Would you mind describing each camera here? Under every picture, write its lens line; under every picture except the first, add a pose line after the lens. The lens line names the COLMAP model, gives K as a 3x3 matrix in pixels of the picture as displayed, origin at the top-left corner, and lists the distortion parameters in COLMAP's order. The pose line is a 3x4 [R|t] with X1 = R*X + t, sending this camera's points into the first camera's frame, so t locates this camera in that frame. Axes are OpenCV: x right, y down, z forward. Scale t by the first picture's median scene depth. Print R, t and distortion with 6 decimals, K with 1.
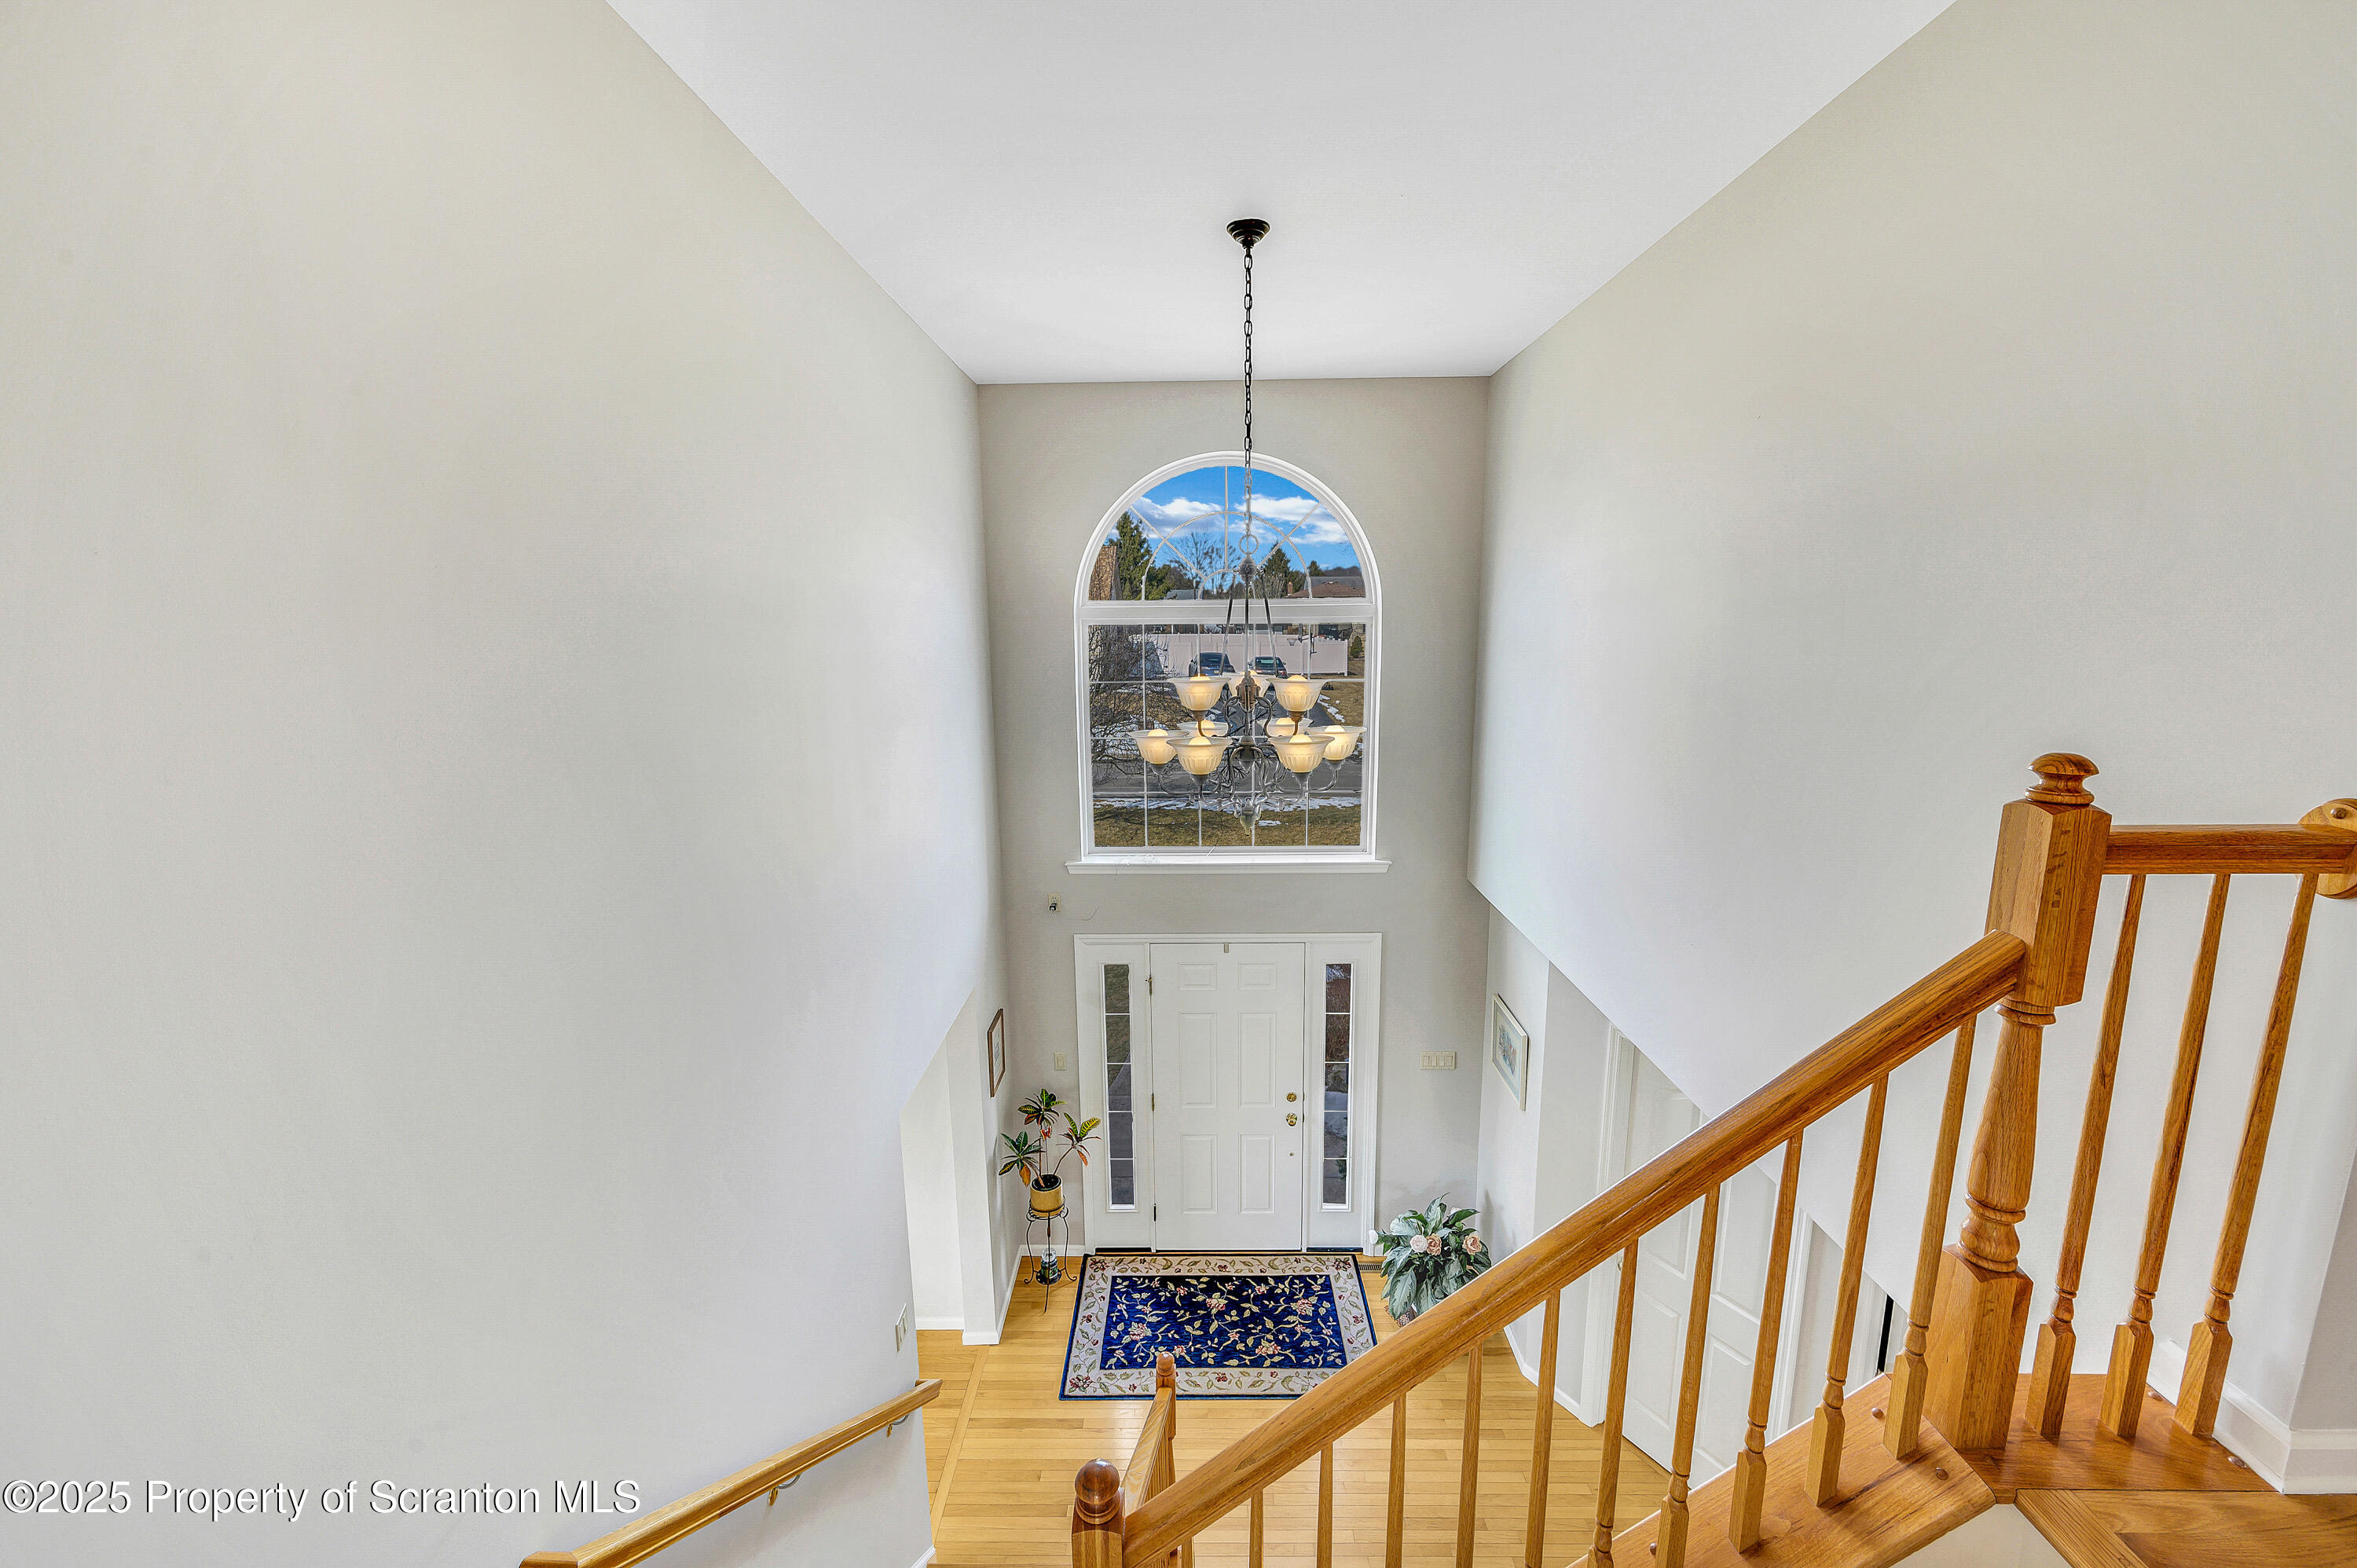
lens RADIAL K [[932.1, 0, 1175.0], [0, 932.1, 784.1], [0, 0, 1]] dist [-0.000096, 0.000090]
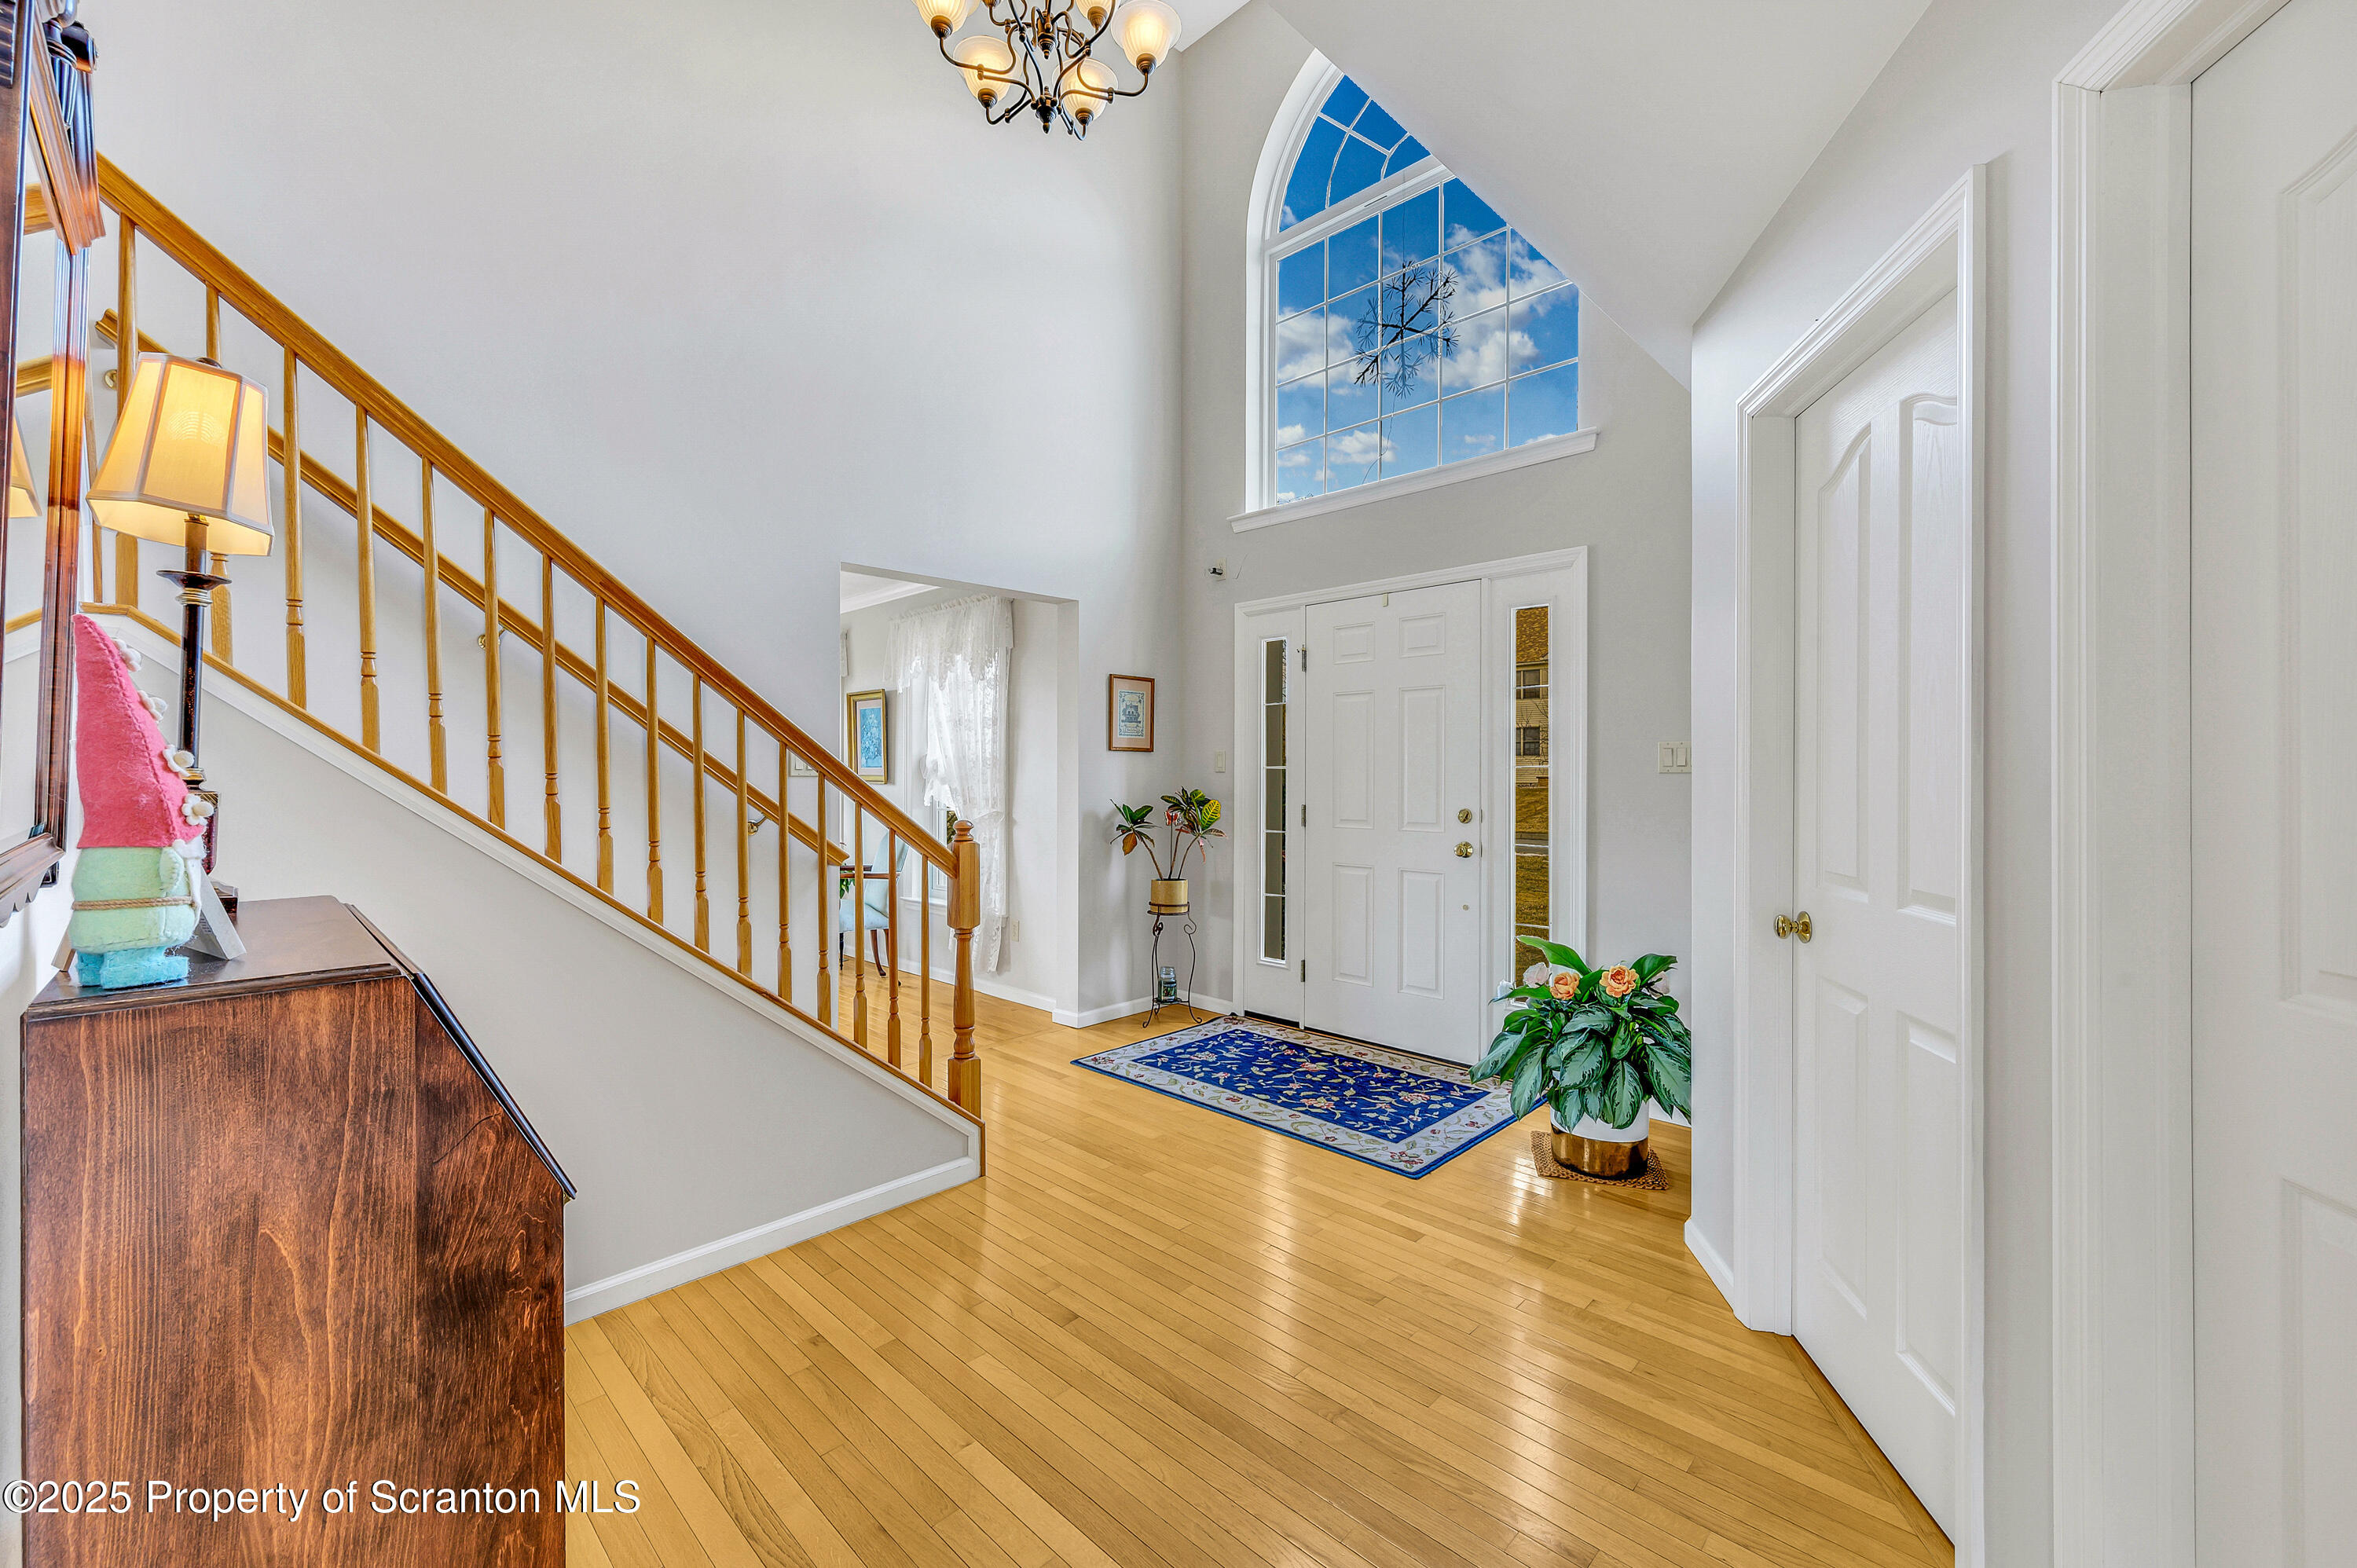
lens RADIAL K [[932.1, 0, 1175.0], [0, 932.1, 784.1], [0, 0, 1]] dist [-0.000096, 0.000090]
pose [[0.720478, 0.023248, -0.693088, 0.472584], [-0.147928, 0.981587, -0.120848, 0.449355], [0.677517, 0.189596, 0.710651, 0.371488]]
